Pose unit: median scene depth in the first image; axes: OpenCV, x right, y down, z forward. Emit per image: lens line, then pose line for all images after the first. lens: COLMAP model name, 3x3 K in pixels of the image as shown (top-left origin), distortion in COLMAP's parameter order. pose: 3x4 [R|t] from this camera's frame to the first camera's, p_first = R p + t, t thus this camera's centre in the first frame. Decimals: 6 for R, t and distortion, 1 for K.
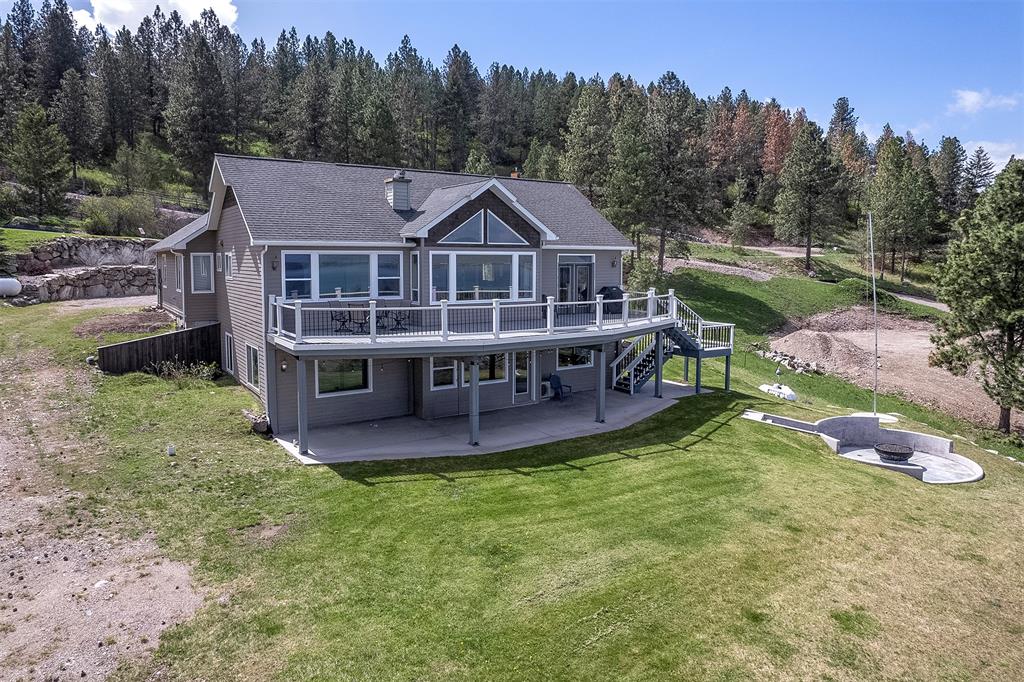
lens RADIAL K [[658.5, 0, 511.5], [0, 658.5, 304.8], [0, 0, 1]] dist [-0.003133, 0.001060]
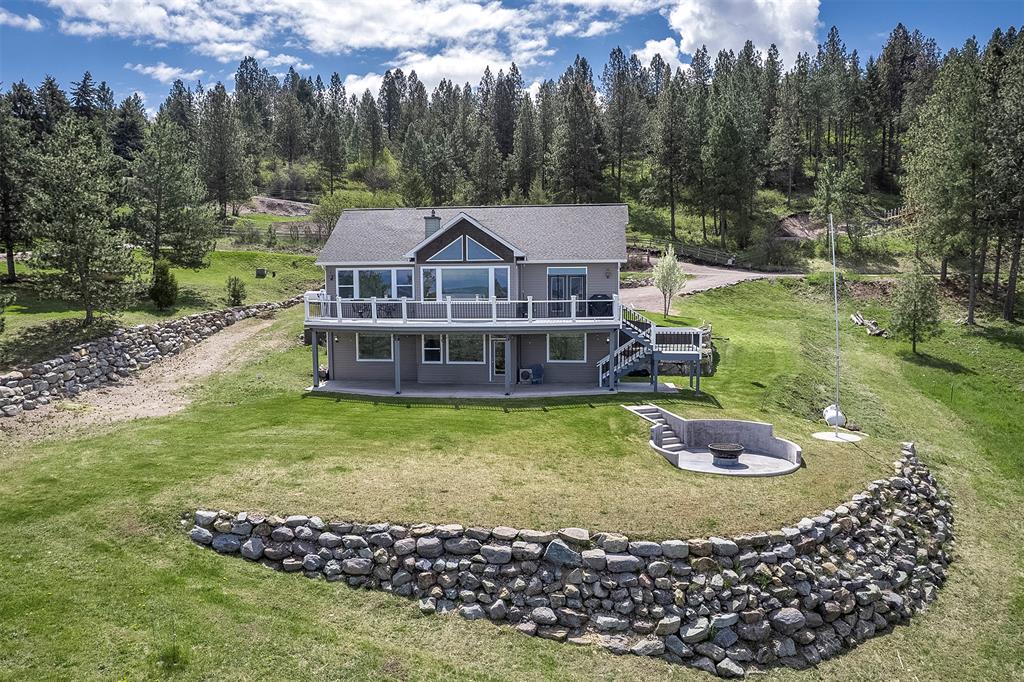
lens RADIAL K [[739.8, 0, 512.0], [0, 739.8, 341.0], [0, 0, 1]] dist [-0.073707, 0.126680]
pose [[0.757755, 0.043209, -0.651108, 1.041809], [-0.037072, 0.999044, 0.023154, 0.034786], [0.651486, 0.006593, 0.758632, -0.100294]]
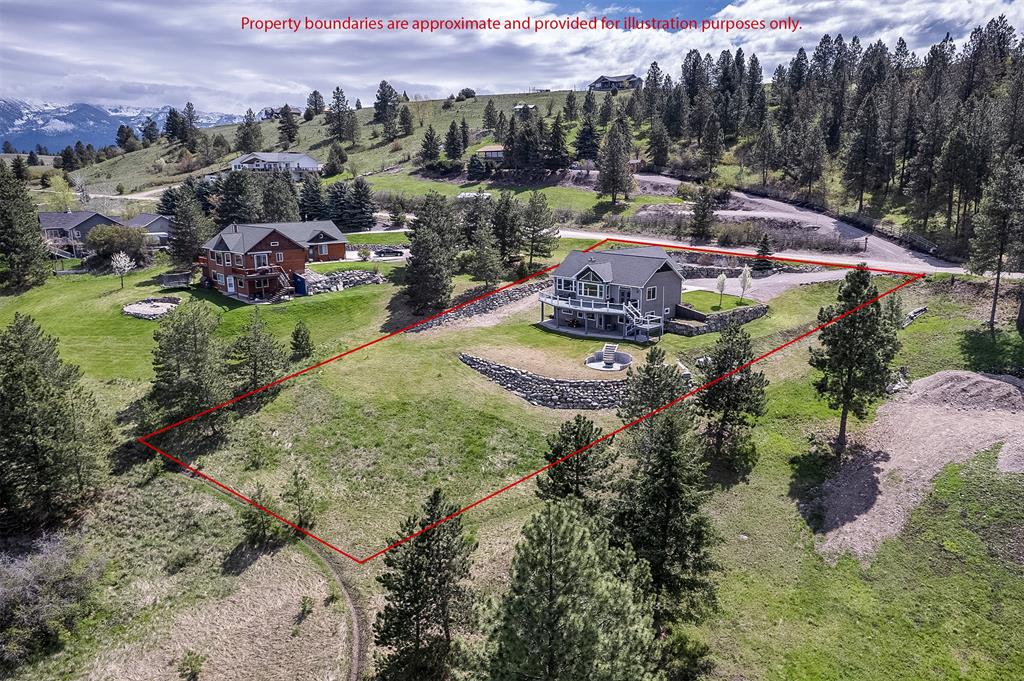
lens RADIAL K [[739.8, 0, 512.0], [0, 739.8, 340.5], [0, 0, 1]] dist [-0.073707, 0.126680]
pose [[0.133736, 0.217065, -0.966953, 3.889136], [-0.055840, 0.975818, 0.211332, -0.606193], [0.989443, 0.025732, 0.142623, 0.007562]]
